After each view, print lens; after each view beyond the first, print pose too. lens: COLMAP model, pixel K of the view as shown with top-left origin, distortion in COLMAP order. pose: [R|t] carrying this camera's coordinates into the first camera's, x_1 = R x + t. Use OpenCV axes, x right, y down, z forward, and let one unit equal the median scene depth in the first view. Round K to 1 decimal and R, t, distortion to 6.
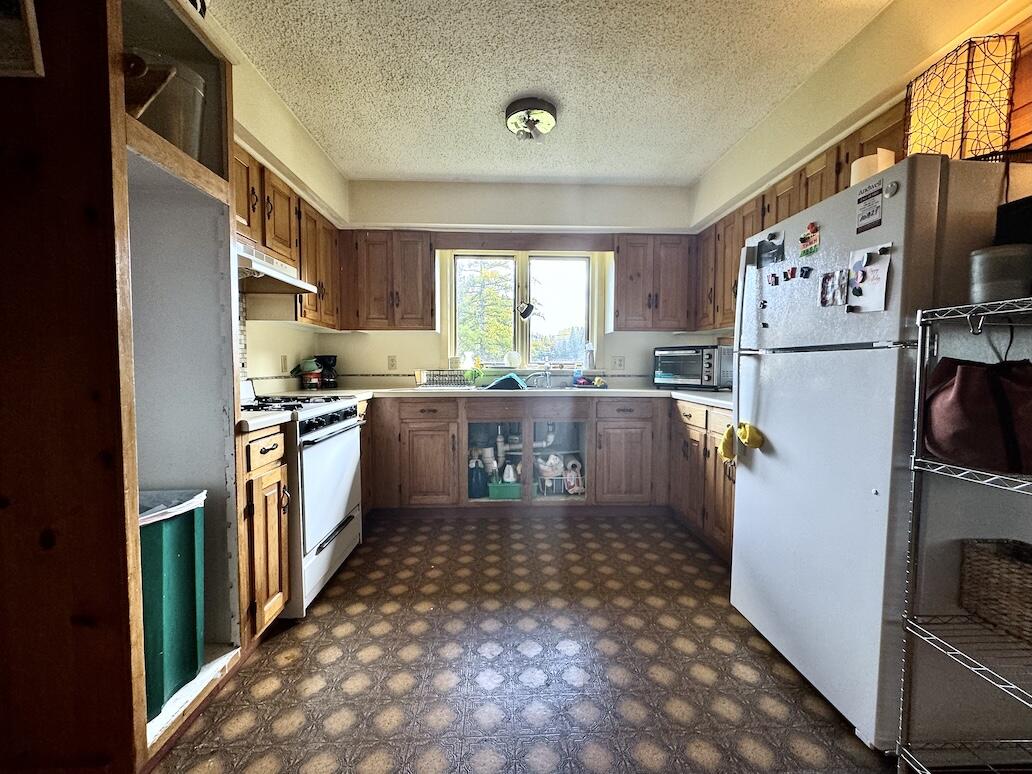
lens RADIAL K [[417.5, 0, 510.7], [0, 417.5, 385.8], [0, 0, 1]] dist [-0.001364, 0.000066]
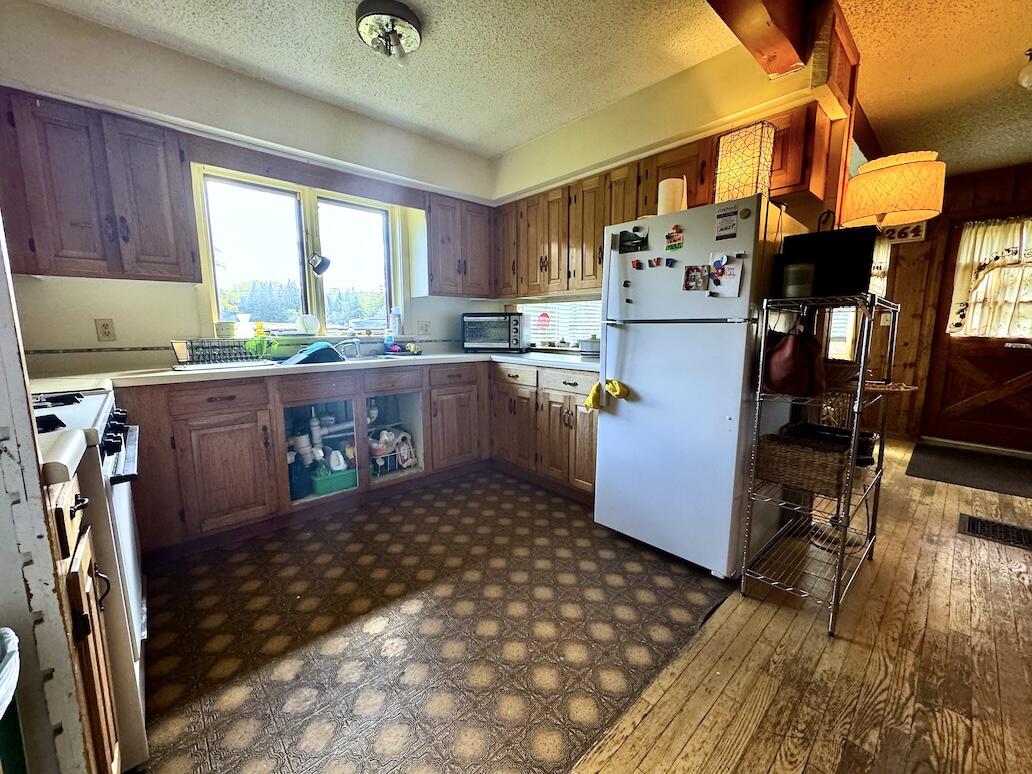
lens RADIAL K [[411.7, 0, 514.4], [0, 411.7, 386.2], [0, 0, 1]] dist [-0.001105, 0.000377]
pose [[0.764635, -0.095964, 0.637279, -0.258177], [0.034760, 0.993553, 0.107906, -0.019523], [-0.643525, -0.060357, 0.763041, 0.142280]]
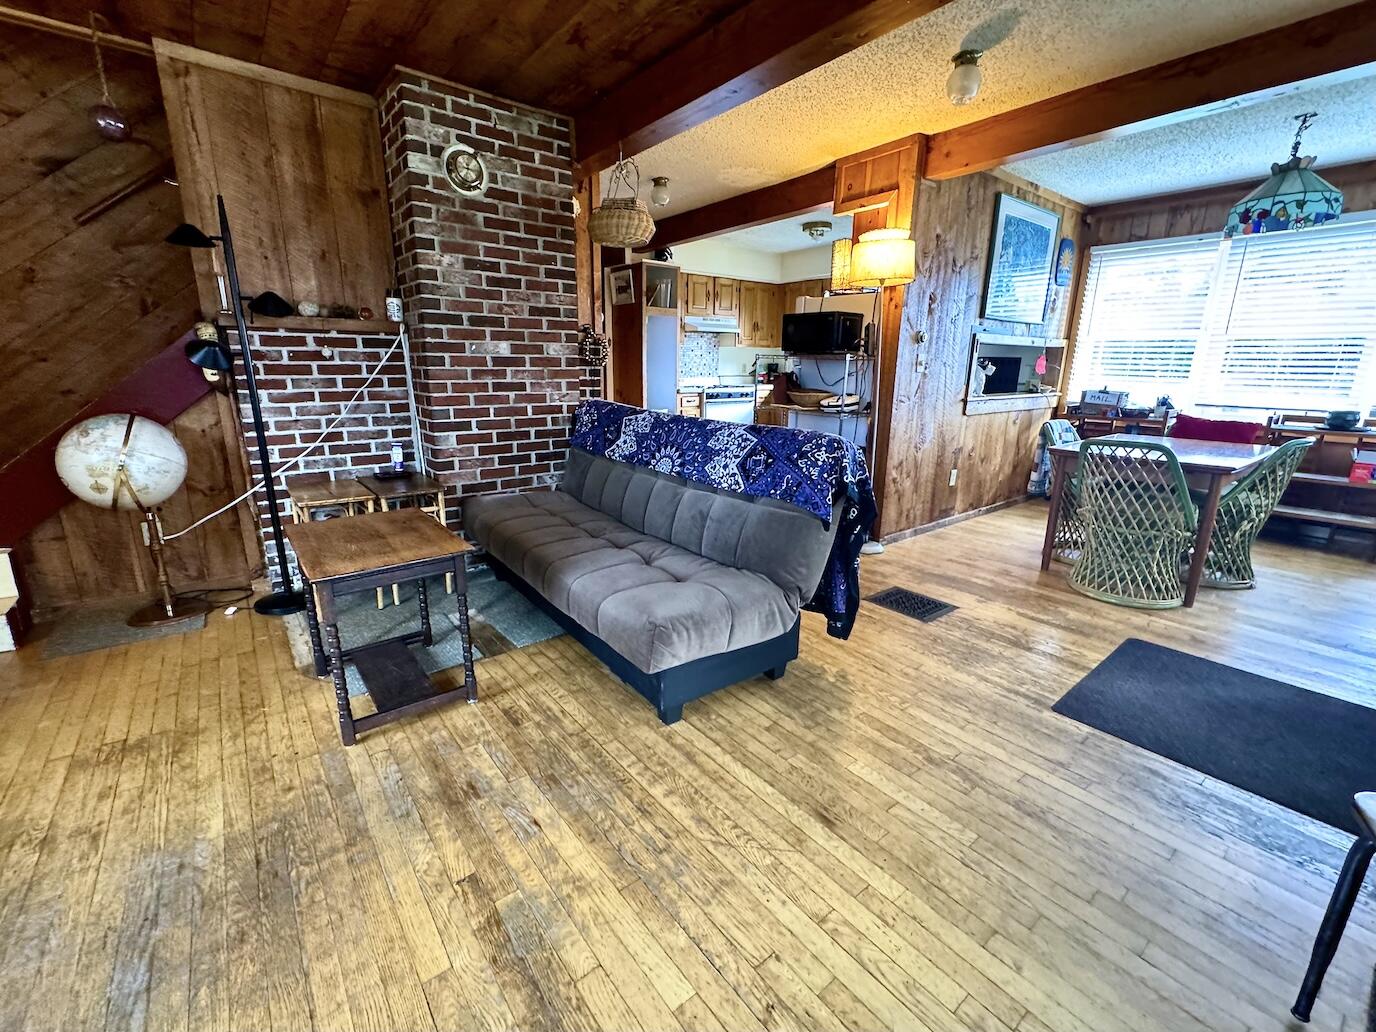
lens RADIAL K [[588.0, 0, 684.6], [0, 588.0, 515.0], [0, 0, 1]] dist [-0.000759, 0.000448]
pose [[0.587193, 0.205473, -0.782934, 1.604943], [-0.048290, 0.974415, 0.219509, 0.020608], [0.808005, -0.091086, 0.582092, -0.847068]]
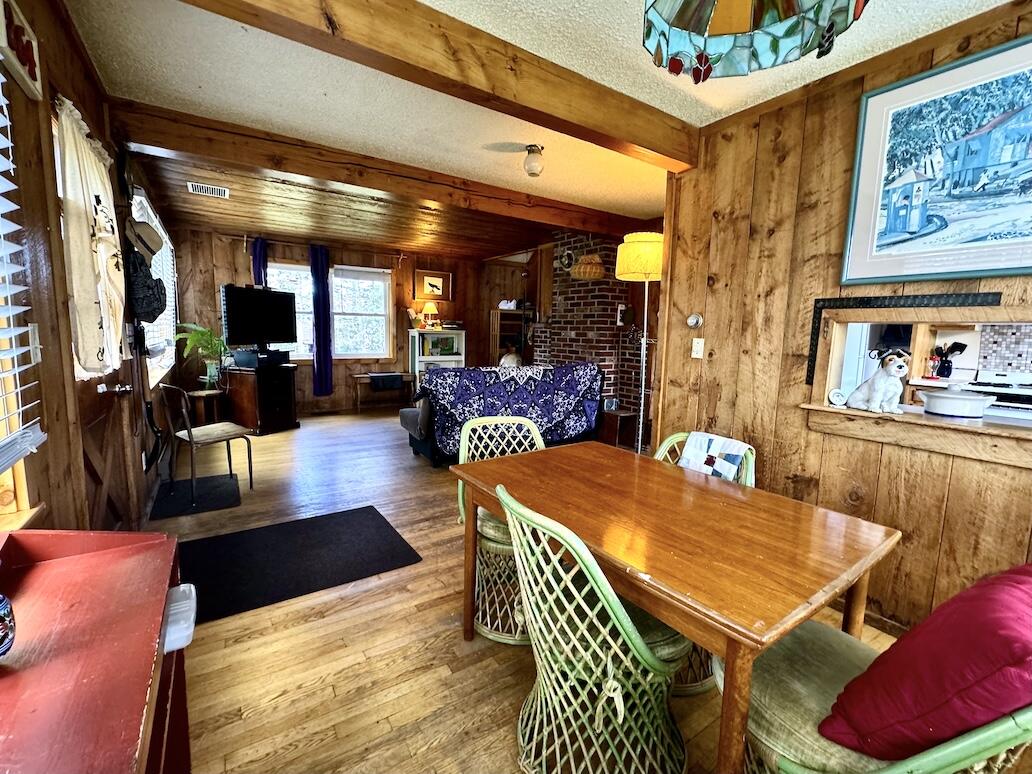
lens RADIAL K [[448.8, 0, 516.0], [0, 448.8, 387.0], [0, 0, 1]] dist [-0.000803, 0.000509]
pose [[-0.850904, 0.040862, -0.523730, 1.619994], [-0.053404, 0.985077, 0.163622, -0.108542], [0.522600, 0.167196, -0.836023, 1.106453]]
